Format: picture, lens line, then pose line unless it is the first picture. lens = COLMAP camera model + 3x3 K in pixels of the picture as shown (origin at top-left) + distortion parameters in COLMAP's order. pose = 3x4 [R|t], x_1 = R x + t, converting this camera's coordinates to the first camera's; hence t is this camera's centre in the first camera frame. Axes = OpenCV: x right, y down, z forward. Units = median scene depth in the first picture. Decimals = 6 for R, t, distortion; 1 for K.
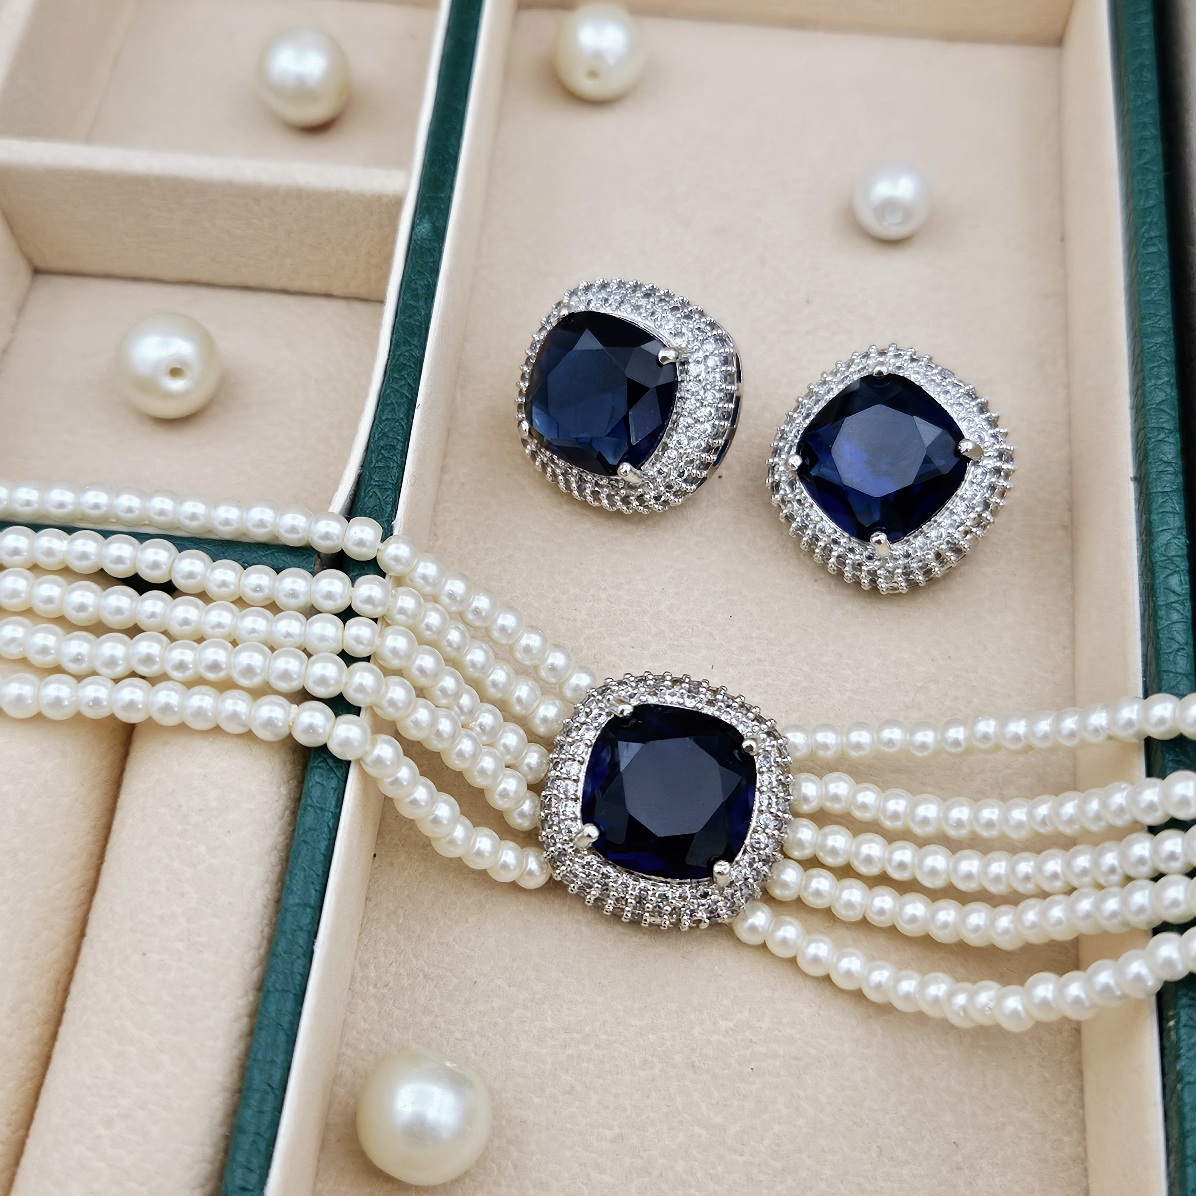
lens RADIAL K [[1800.5, 0, 598.0], [0, 1800.5, 598.0], [0, 0, 1]] dist [0.030006, -0.007215]
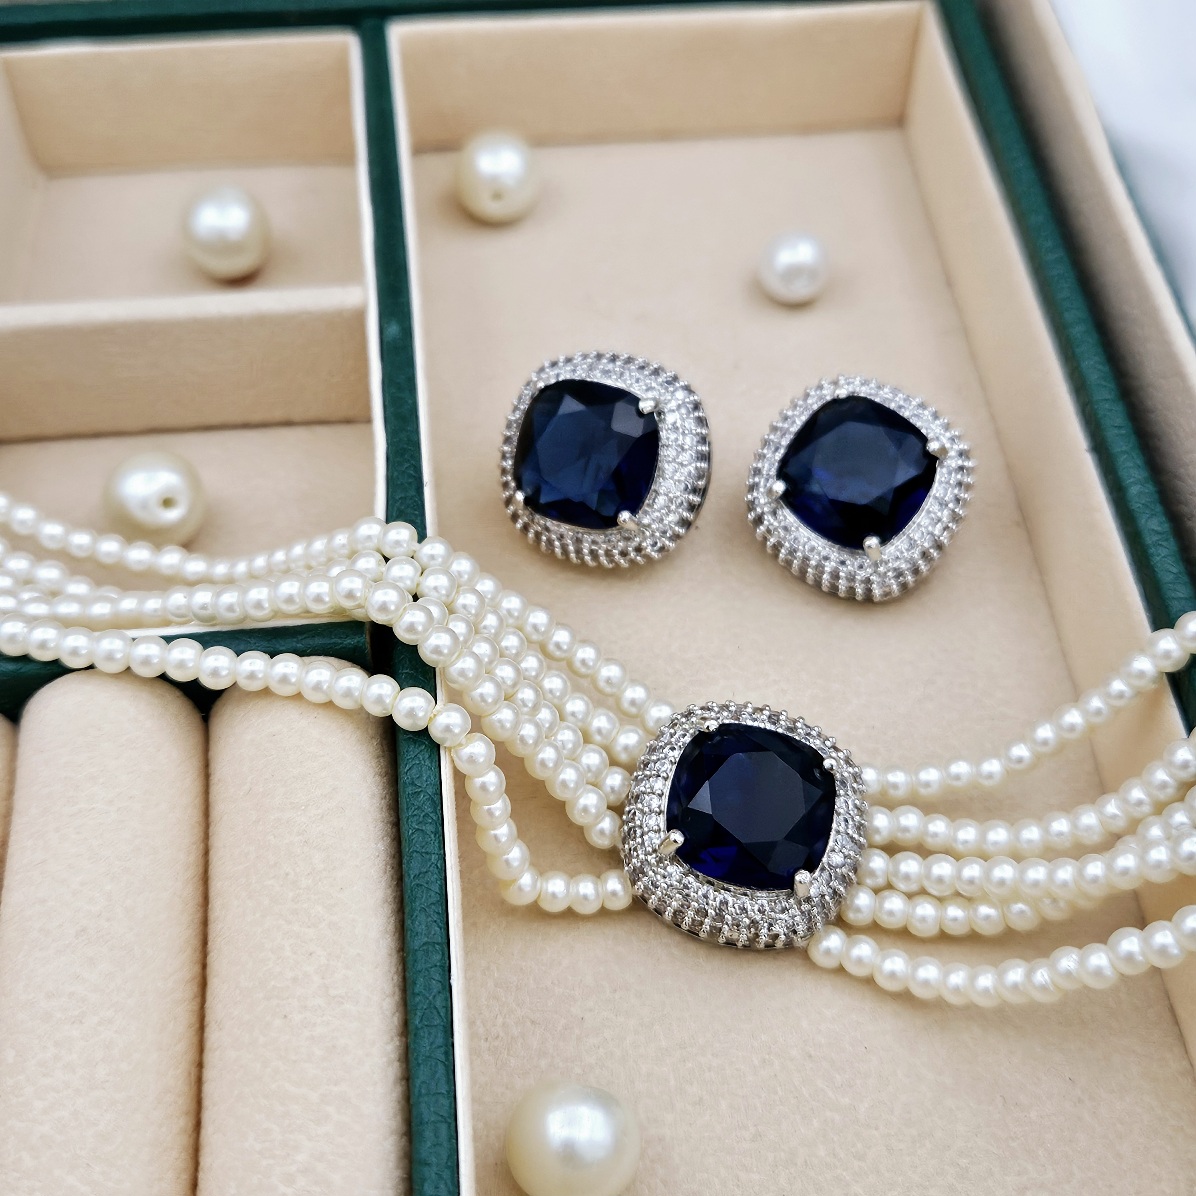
lens RADIAL K [[1800.5, 0, 598.0], [0, 1800.5, 598.0], [0, 0, 1]] dist [0.030006, -0.007215]
pose [[0.979280, -0.153885, 0.131641, -0.160705], [0.170051, 0.977865, -0.121910, 0.110175], [-0.109967, 0.141770, 0.983773, -0.031319]]
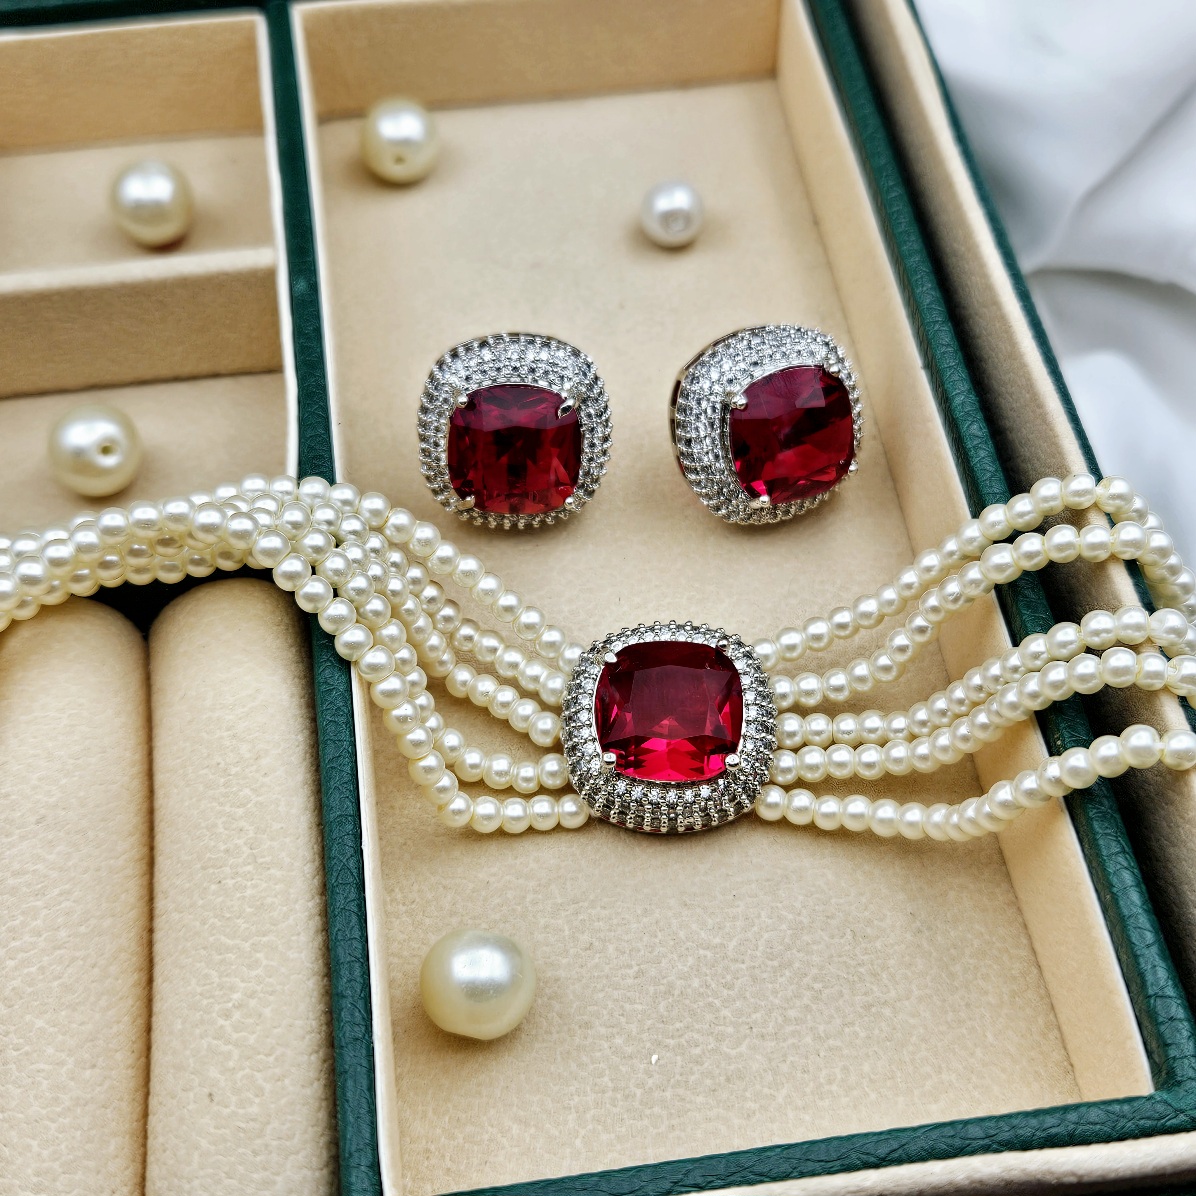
lens RADIAL K [[1796.4, 0, 603.6], [0, 1796.4, 602.3], [0, 0, 1]] dist [0.057483, -0.085381]
pose [[0.970083, -0.201546, 0.135347, -0.119486], [0.214554, 0.972605, -0.089477, 0.161670], [-0.113605, 0.115839, 0.986750, -0.178718]]
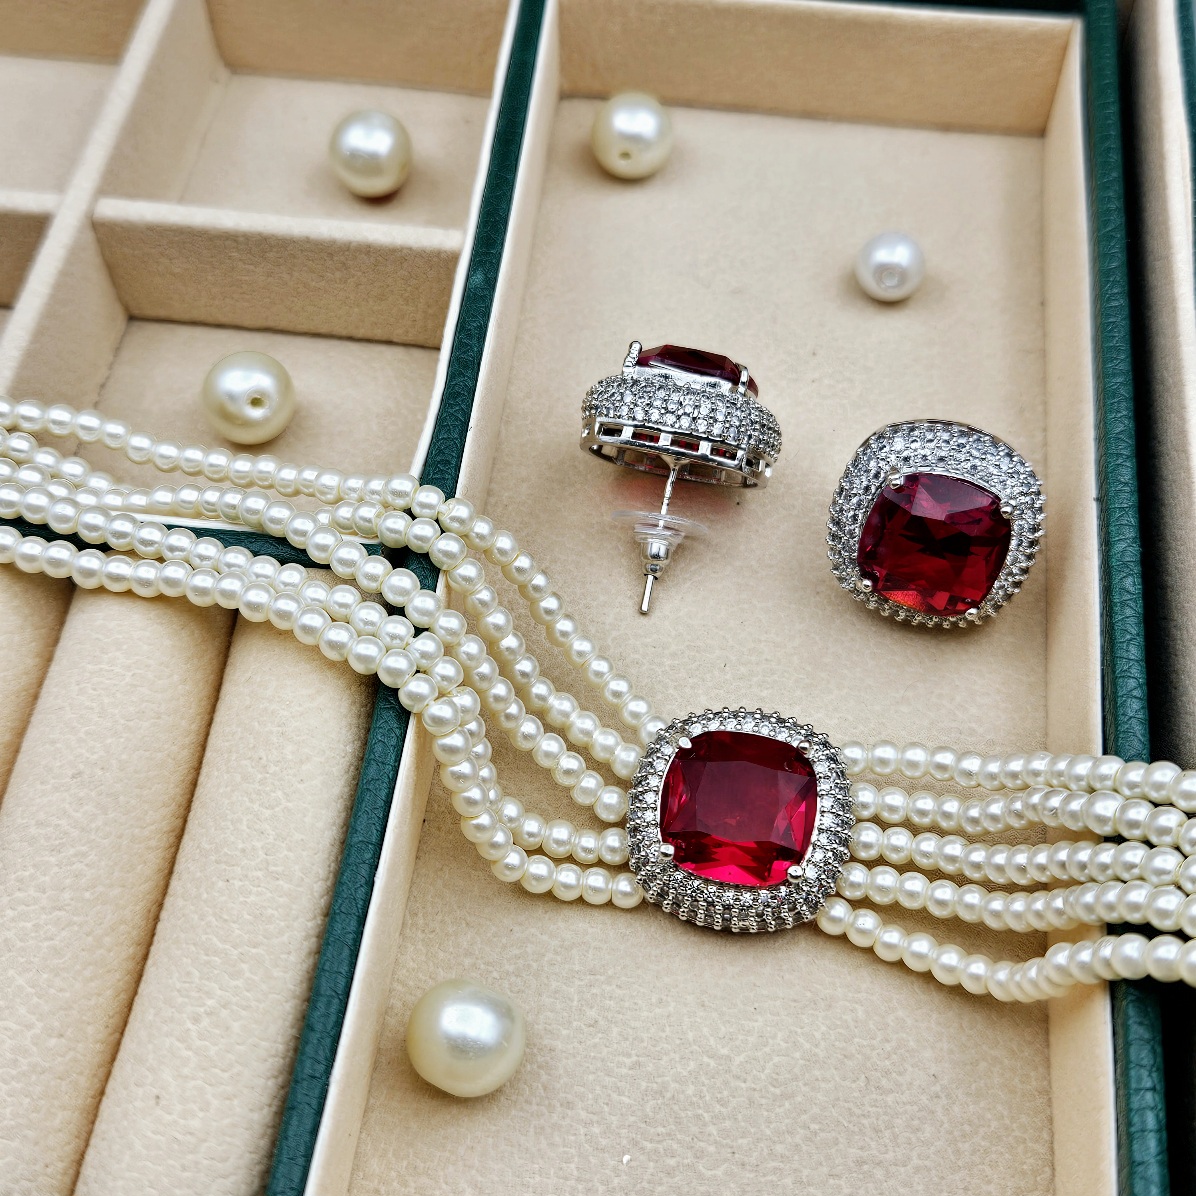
lens RADIAL K [[1796.4, 0, 603.6], [0, 1796.4, 602.3], [0, 0, 1]] dist [0.057483, -0.085381]
pose [[0.999838, 0.015296, -0.009530, -0.002729], [-0.015859, 0.997943, -0.062119, 0.079016], [0.008561, 0.062260, 0.998023, -0.143532]]
